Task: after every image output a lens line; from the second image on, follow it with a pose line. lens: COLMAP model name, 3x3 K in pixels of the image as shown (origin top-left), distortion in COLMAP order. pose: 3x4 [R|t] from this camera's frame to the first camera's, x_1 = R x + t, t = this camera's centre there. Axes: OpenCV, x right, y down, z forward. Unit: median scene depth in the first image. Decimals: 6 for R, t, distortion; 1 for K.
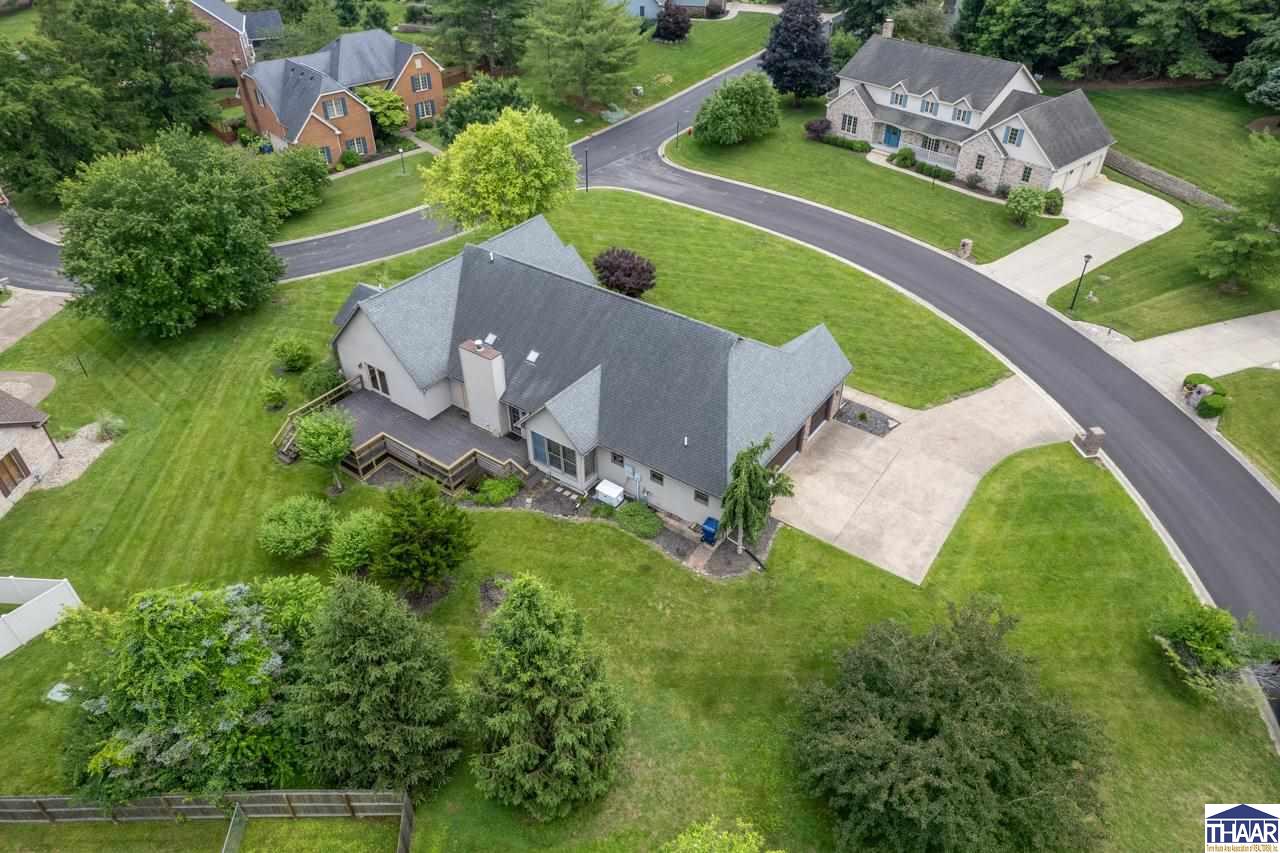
lens RADIAL K [[822.9, 0, 641.7], [0, 822.9, 426.7], [0, 0, 1]] dist [-0.075594, 0.068688]
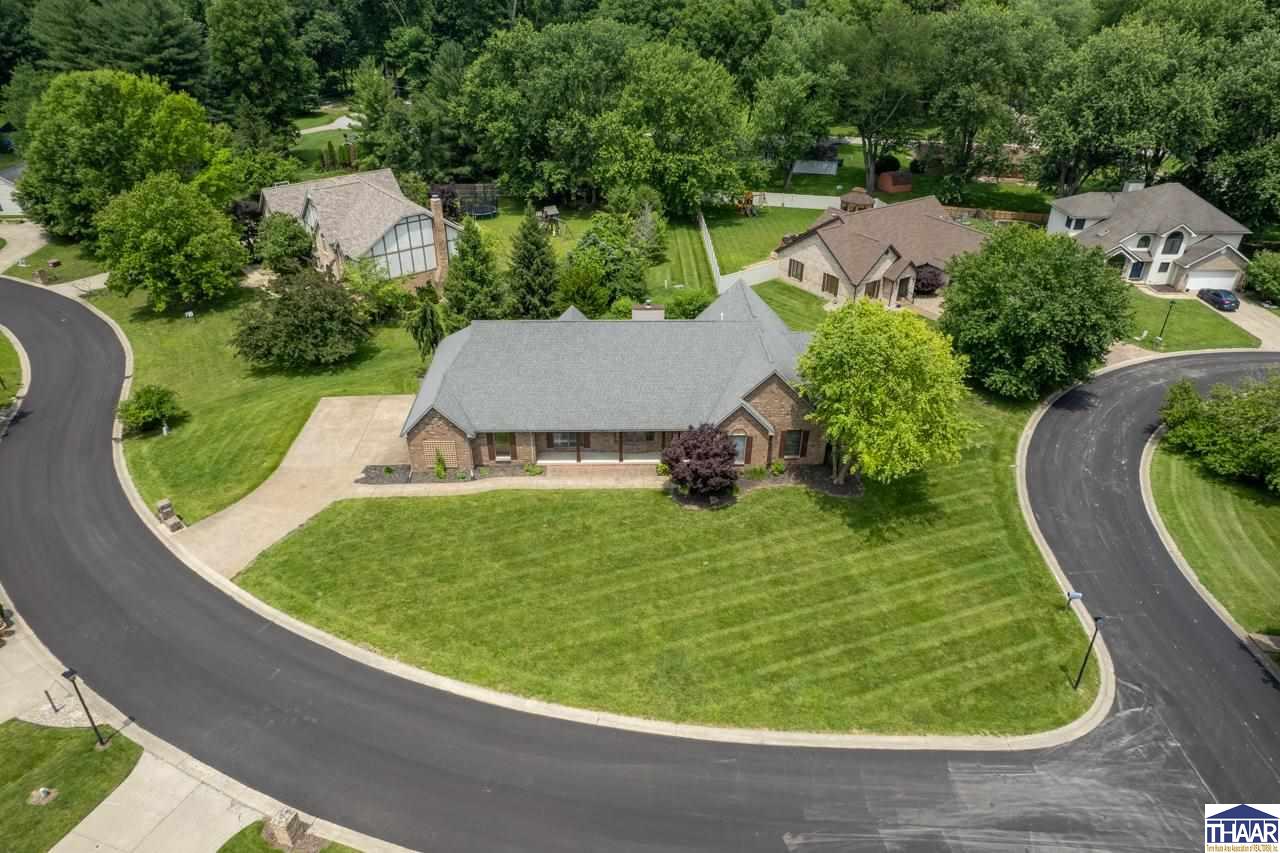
lens RADIAL K [[822.9, 0, 642.7], [0, 822.9, 430.2], [0, 0, 1]] dist [-0.075594, 0.068688]
pose [[-0.795478, 0.309370, -0.521062, 0.440180], [-0.371793, 0.429839, 0.822805, -0.838500], [0.478524, 0.848250, -0.226906, 1.090804]]
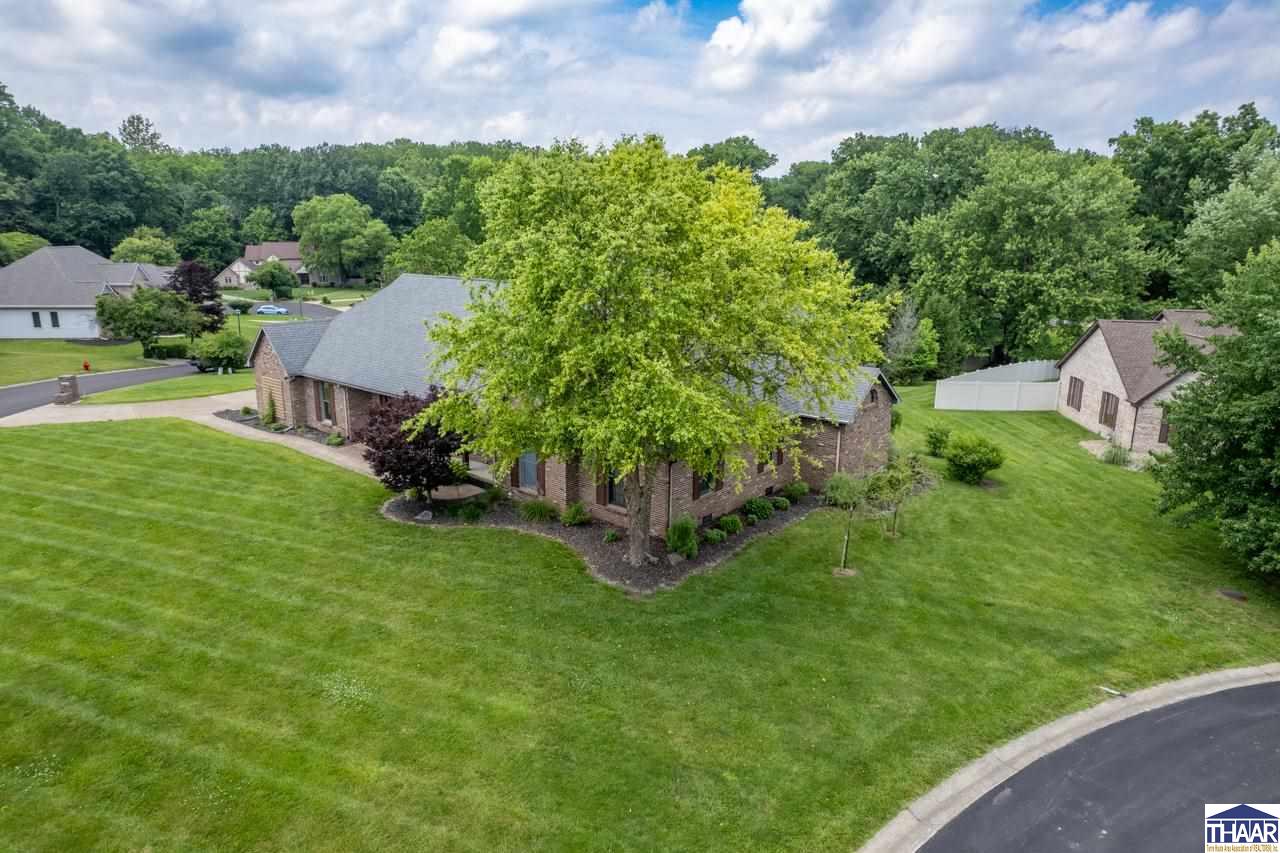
lens RADIAL K [[822.9, 0, 641.6], [0, 822.9, 435.5], [0, 0, 1]] dist [-0.075594, 0.068688]
pose [[-0.997603, -0.023659, 0.065021, -0.182395], [0.036051, 0.624358, 0.780306, -0.548844], [-0.059058, 0.780780, -0.622009, 1.248494]]
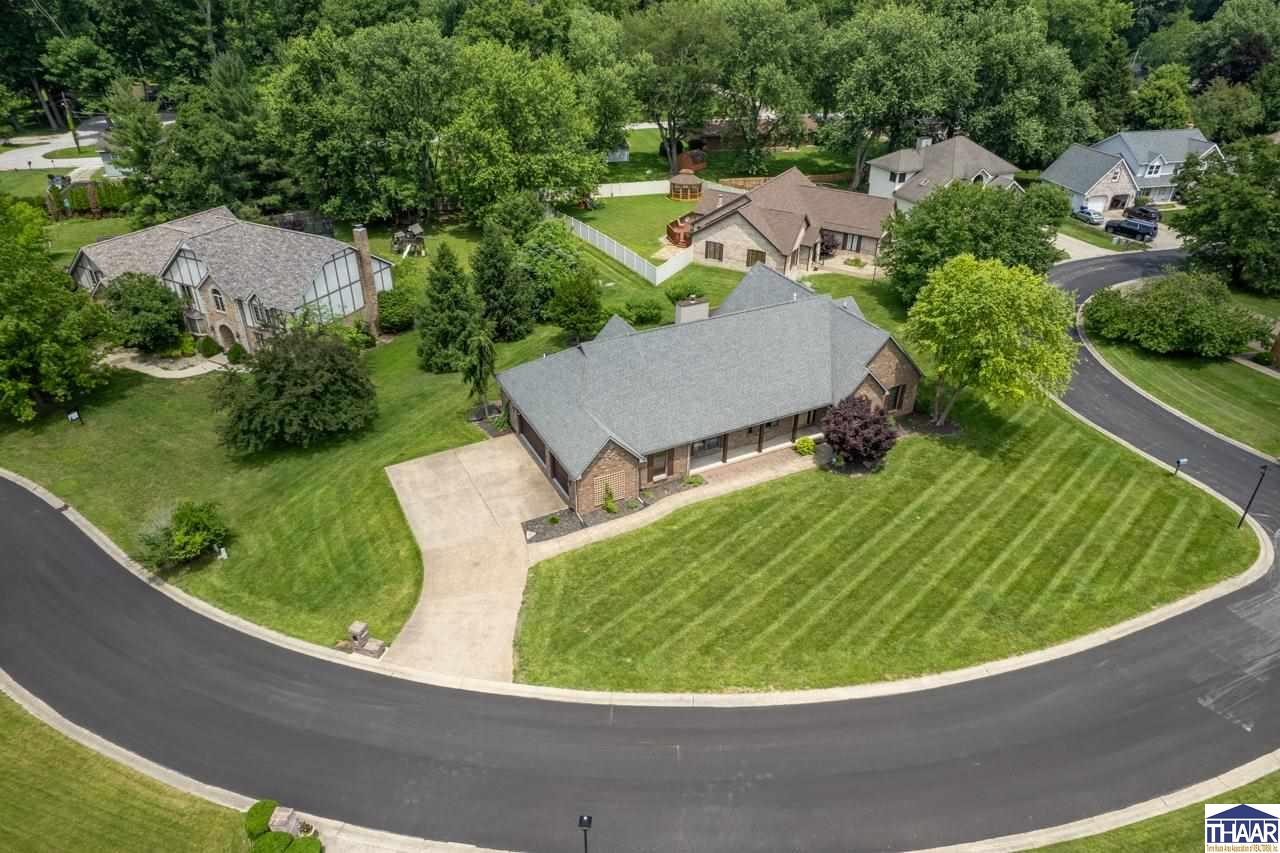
lens RADIAL K [[822.9, 0, 641.3], [0, 822.9, 432.4], [0, 0, 1]] dist [-0.075594, 0.068688]
pose [[-0.455426, 0.460235, -0.762083, 0.737225], [-0.546168, 0.531561, 0.647413, -0.607378], [0.703056, 0.711074, 0.009279, 0.793720]]
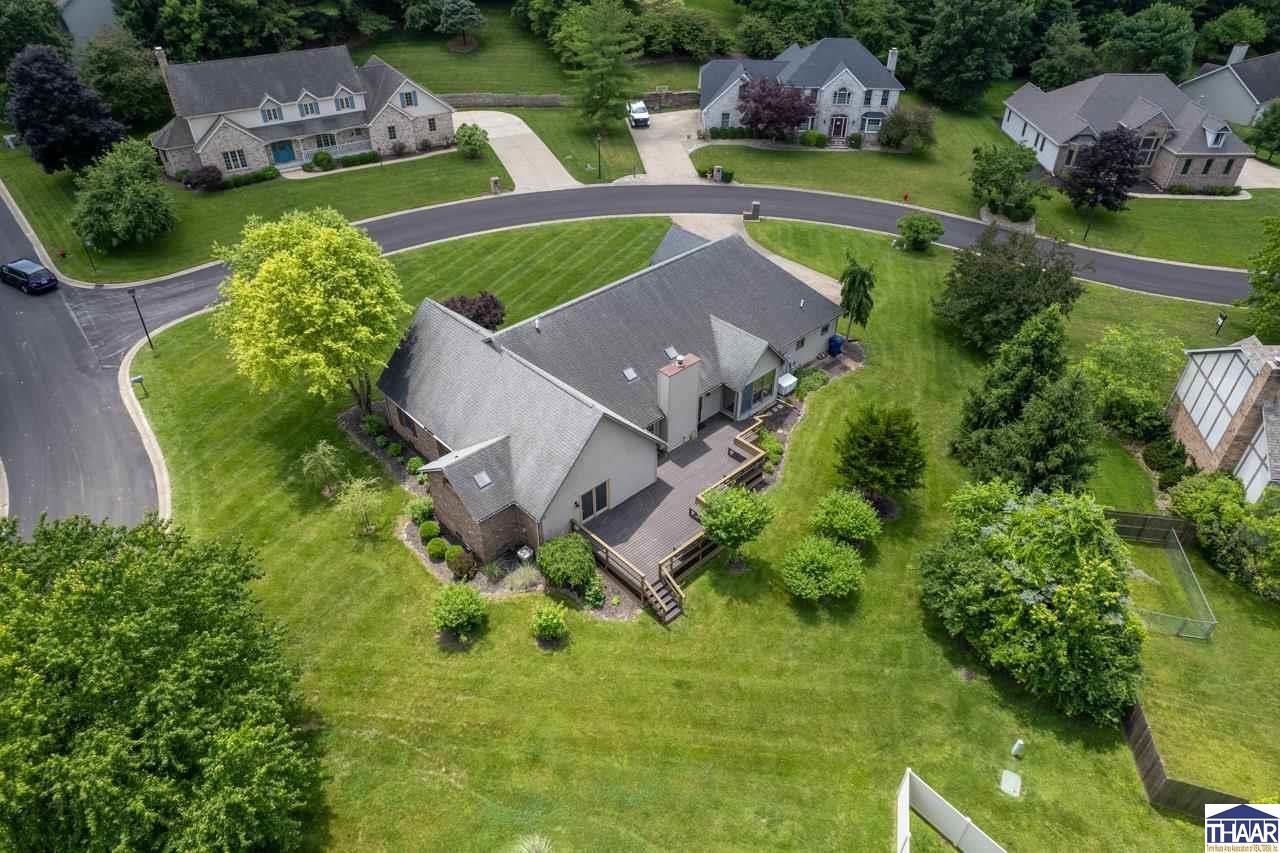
lens RADIAL K [[822.9, 0, 636.9], [0, 822.9, 427.9], [0, 0, 1]] dist [-0.075594, 0.068688]
pose [[0.199177, -0.593002, 0.780178, -0.751699], [0.589719, 0.708371, 0.387869, -0.333536], [-0.782662, 0.382831, 0.490796, 0.425167]]
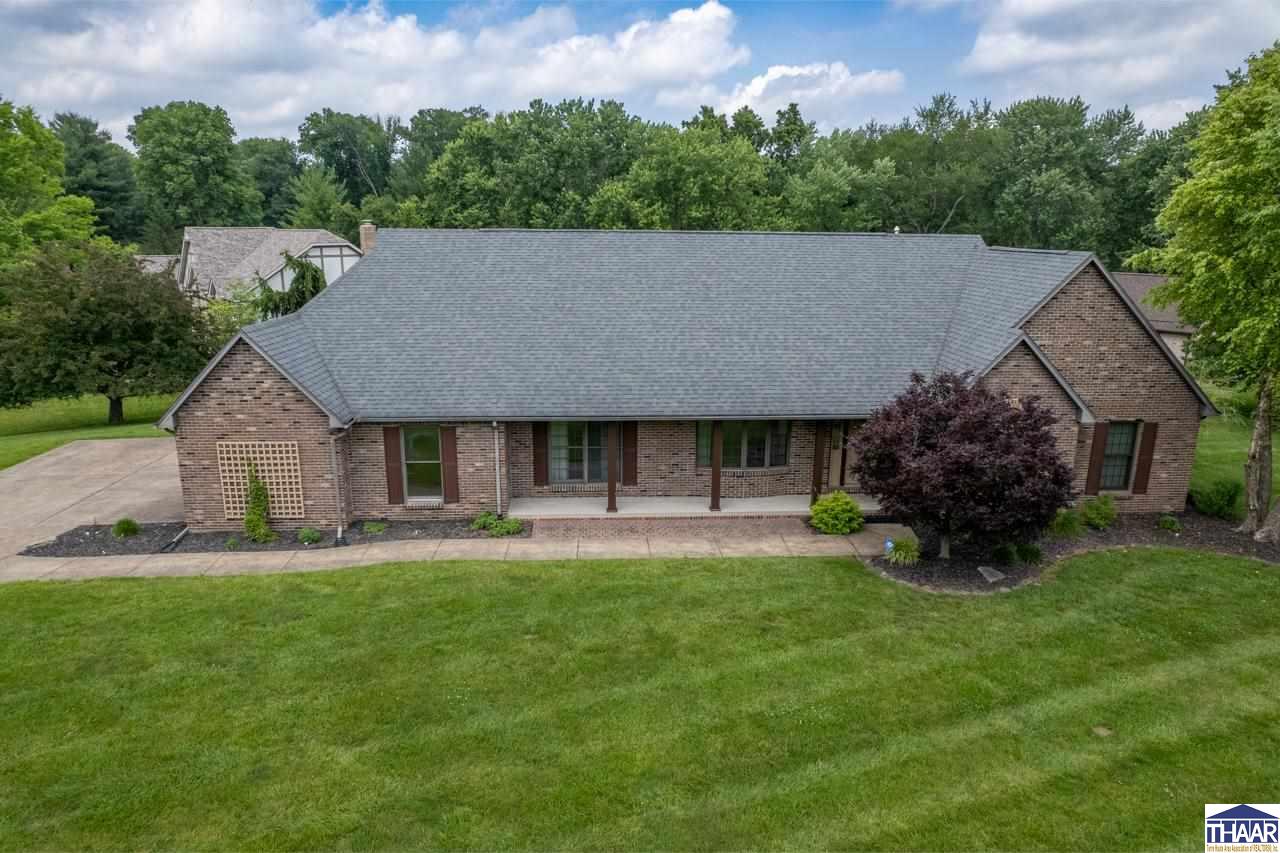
lens RADIAL K [[822.9, 0, 645.3], [0, 822.9, 424.9], [0, 0, 1]] dist [-0.075594, 0.068688]
pose [[-0.772491, 0.144467, -0.618374, 0.250569], [-0.389309, 0.661581, 0.640897, -0.333203], [0.501694, 0.735826, -0.454823, 1.028629]]
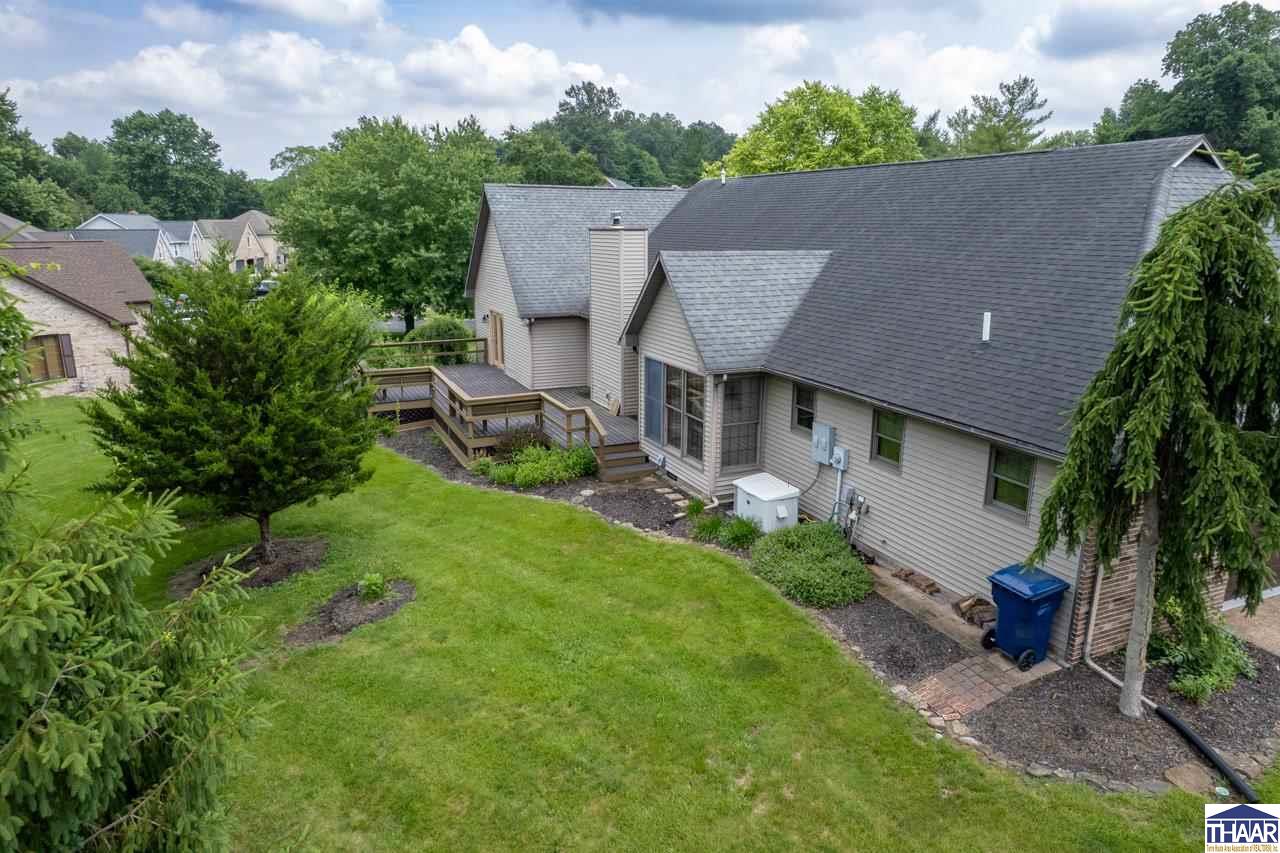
lens RADIAL K [[822.9, 0, 639.2], [0, 822.9, 434.0], [0, 0, 1]] dist [-0.075594, 0.068688]
pose [[0.860351, 0.130011, -0.492843, 0.066264], [-0.309419, 0.901592, -0.302312, 0.130646], [0.405039, 0.412589, 0.815913, 0.461782]]
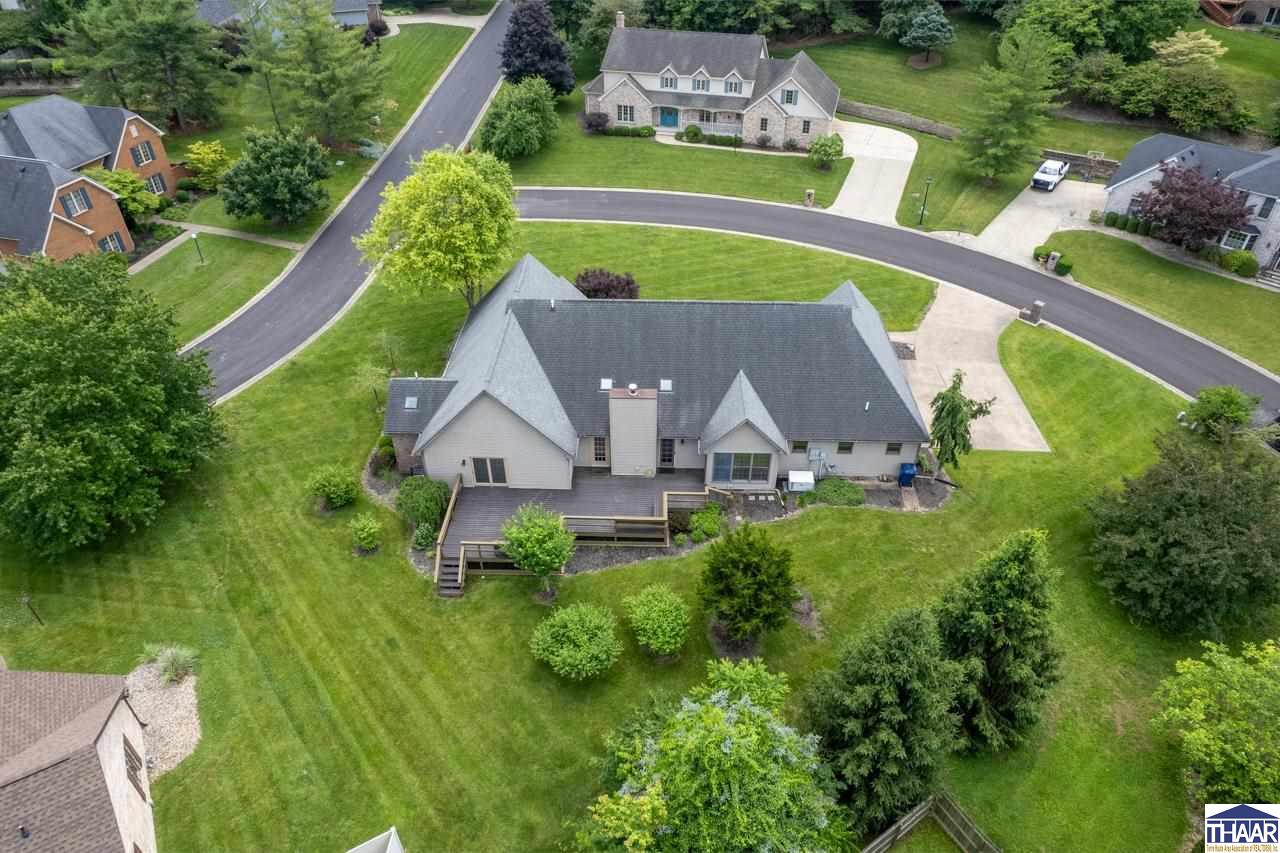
lens RADIAL K [[822.9, 0, 642.1], [0, 822.9, 427.7], [0, 0, 1]] dist [-0.075594, 0.068688]
pose [[0.830751, -0.335354, 0.444287, -0.457527], [0.333636, 0.938878, 0.084827, -0.098126], [-0.445578, 0.077761, 0.891860, 0.107342]]
